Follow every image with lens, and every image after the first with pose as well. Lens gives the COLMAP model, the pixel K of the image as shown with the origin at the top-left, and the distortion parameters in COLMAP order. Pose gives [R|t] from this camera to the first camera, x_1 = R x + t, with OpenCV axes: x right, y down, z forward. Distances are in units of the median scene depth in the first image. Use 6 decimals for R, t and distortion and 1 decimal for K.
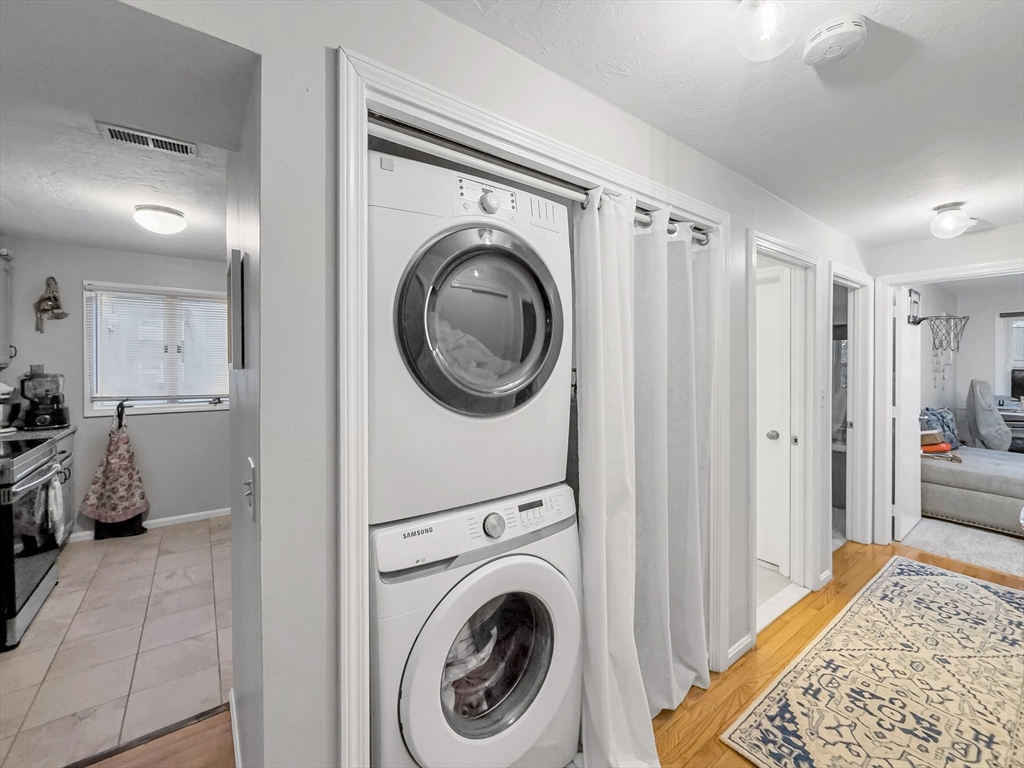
lens RADIAL K [[408.7, 0, 513.2], [0, 408.7, 363.7], [0, 0, 1]] dist [-0.003706, 0.000674]
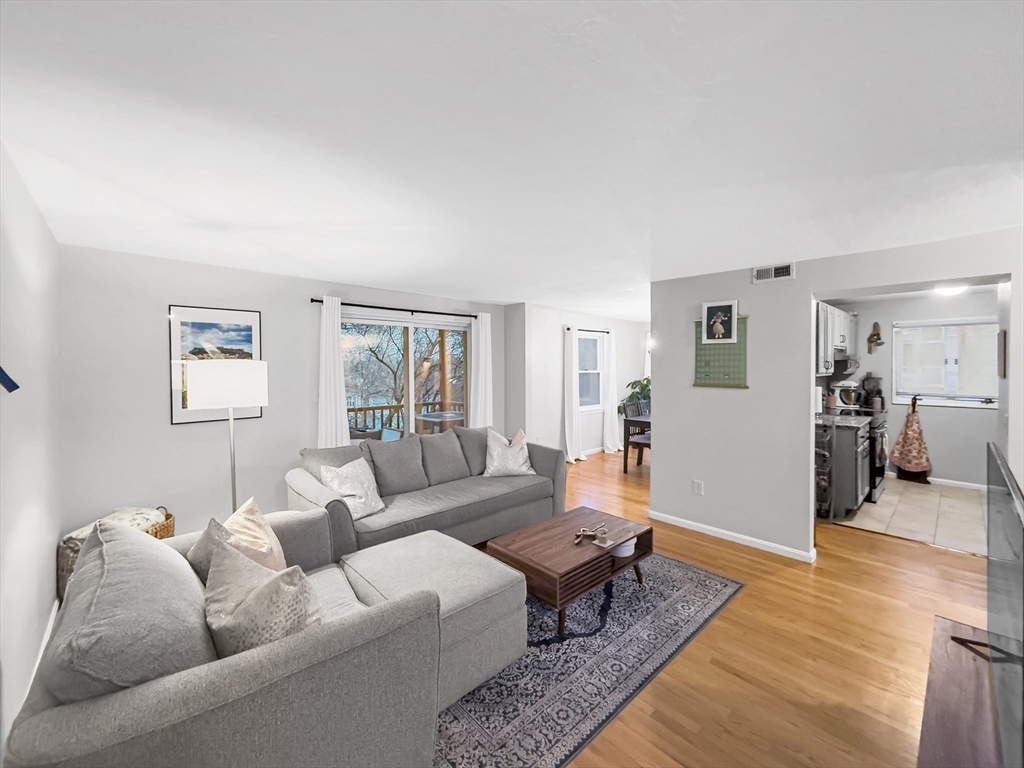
lens RADIAL K [[408.7, 0, 518.9], [0, 408.7, 372.1], [0, 0, 1]] dist [-0.003706, 0.000674]
pose [[0.096377, 0.015804, -0.995219, 0.489365], [-0.002153, 0.999875, 0.015669, -0.022361], [0.995343, 0.000633, 0.096399, -0.724471]]
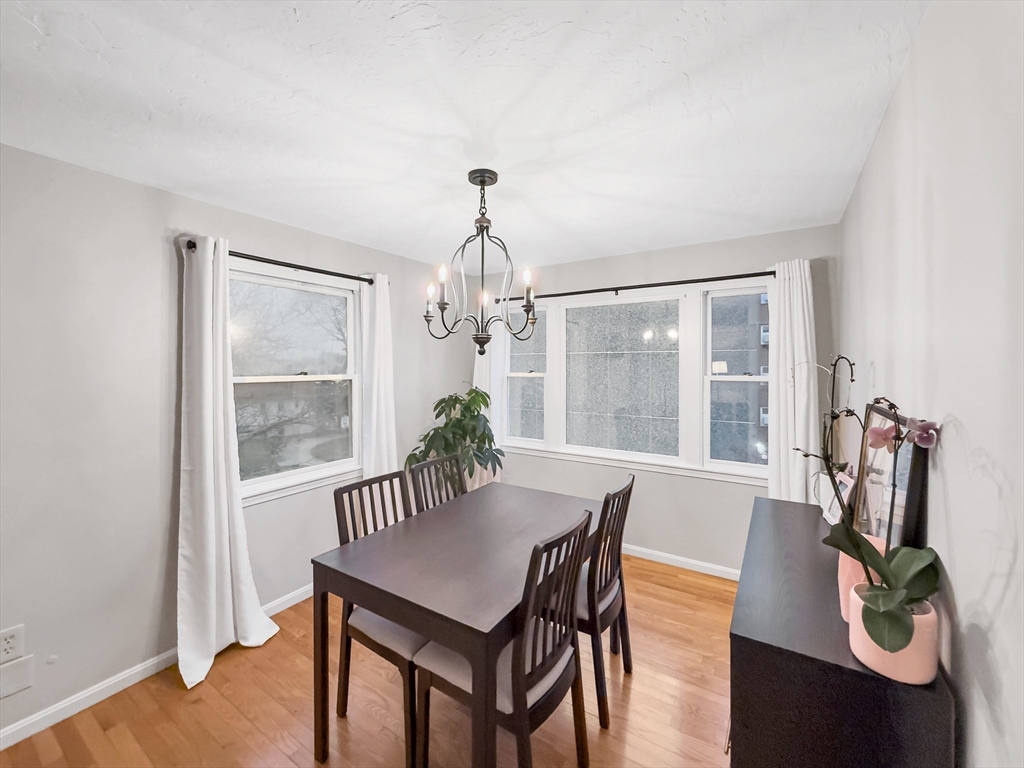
lens RADIAL K [[408.7, 0, 526.3], [0, 408.7, 372.0], [0, 0, 1]] dist [-0.003706, 0.000674]
pose [[0.356912, 0.015525, -0.934009, -0.763845], [-0.001830, 0.999872, 0.015920, -0.017238], [0.934136, -0.003973, 0.356894, 0.003886]]
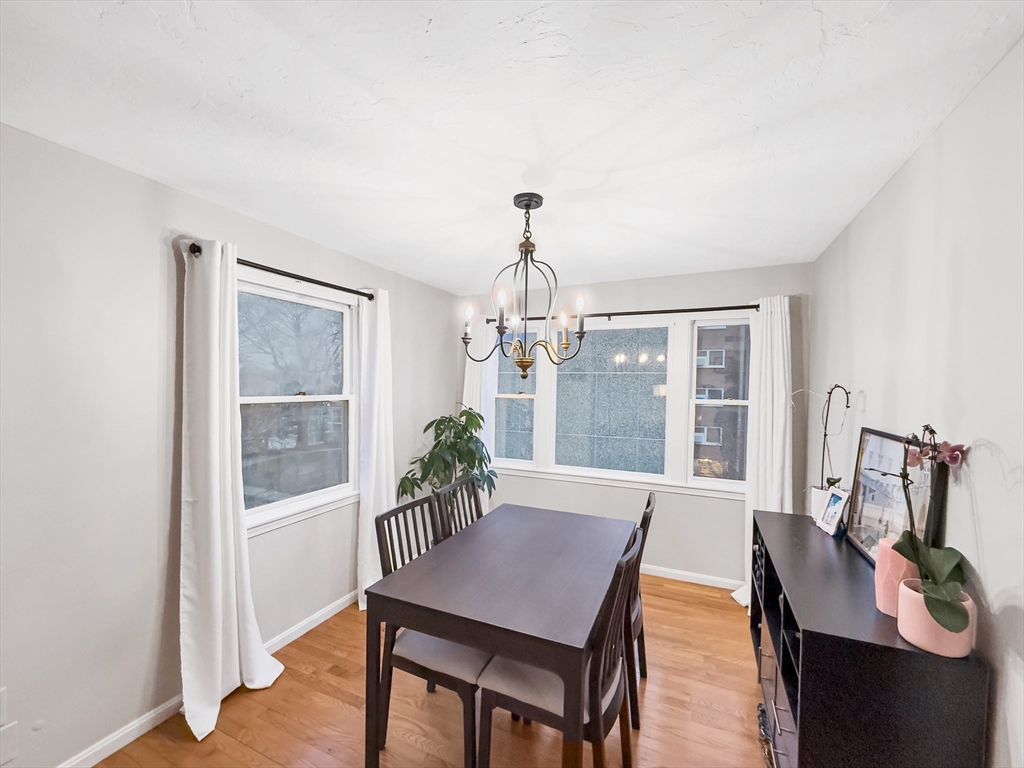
lens RADIAL K [[408.7, 0, 528.5], [0, 408.7, 398.3], [0, 0, 1]] dist [-0.003706, 0.000674]
pose [[0.497193, 0.036575, -0.866869, -0.819967], [-0.016697, 0.999329, 0.032588, -0.023529], [0.867479, -0.001728, 0.497470, -0.139074]]
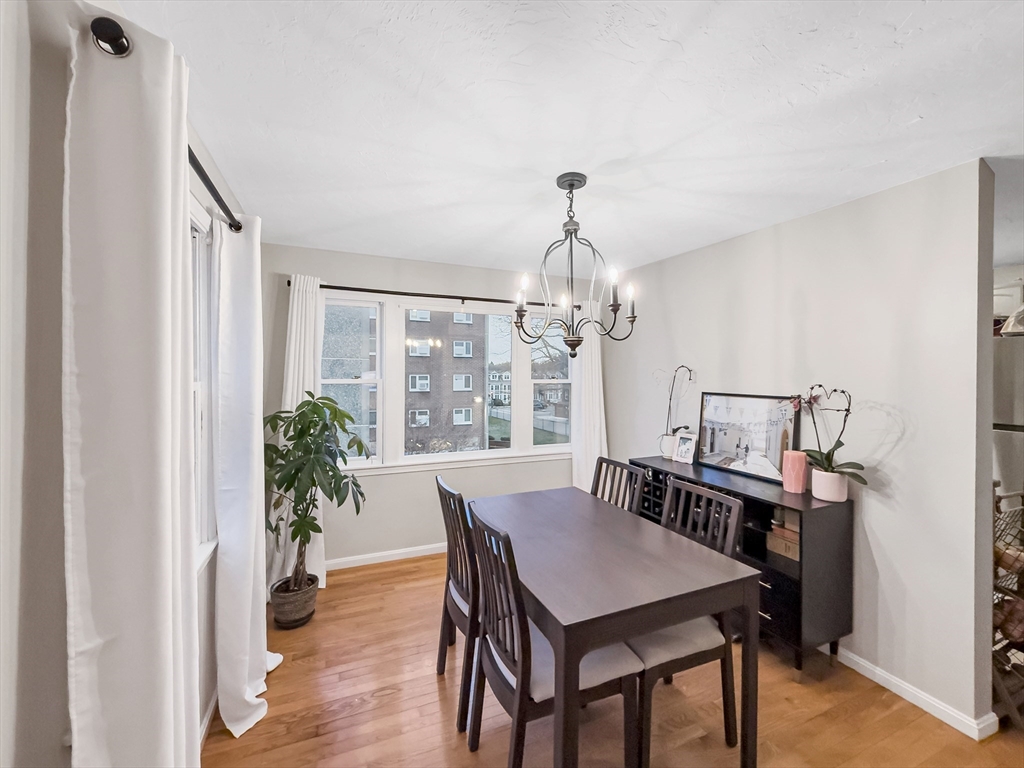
lens RADIAL K [[408.7, 0, 506.4], [0, 408.7, 377.7], [0, 0, 1]] dist [-0.003706, 0.000674]
pose [[0.971333, 0.008628, -0.237567, -1.301266], [-0.008303, 0.999963, 0.002366, -0.003711], [0.237579, -0.000326, 0.971368, -0.449228]]
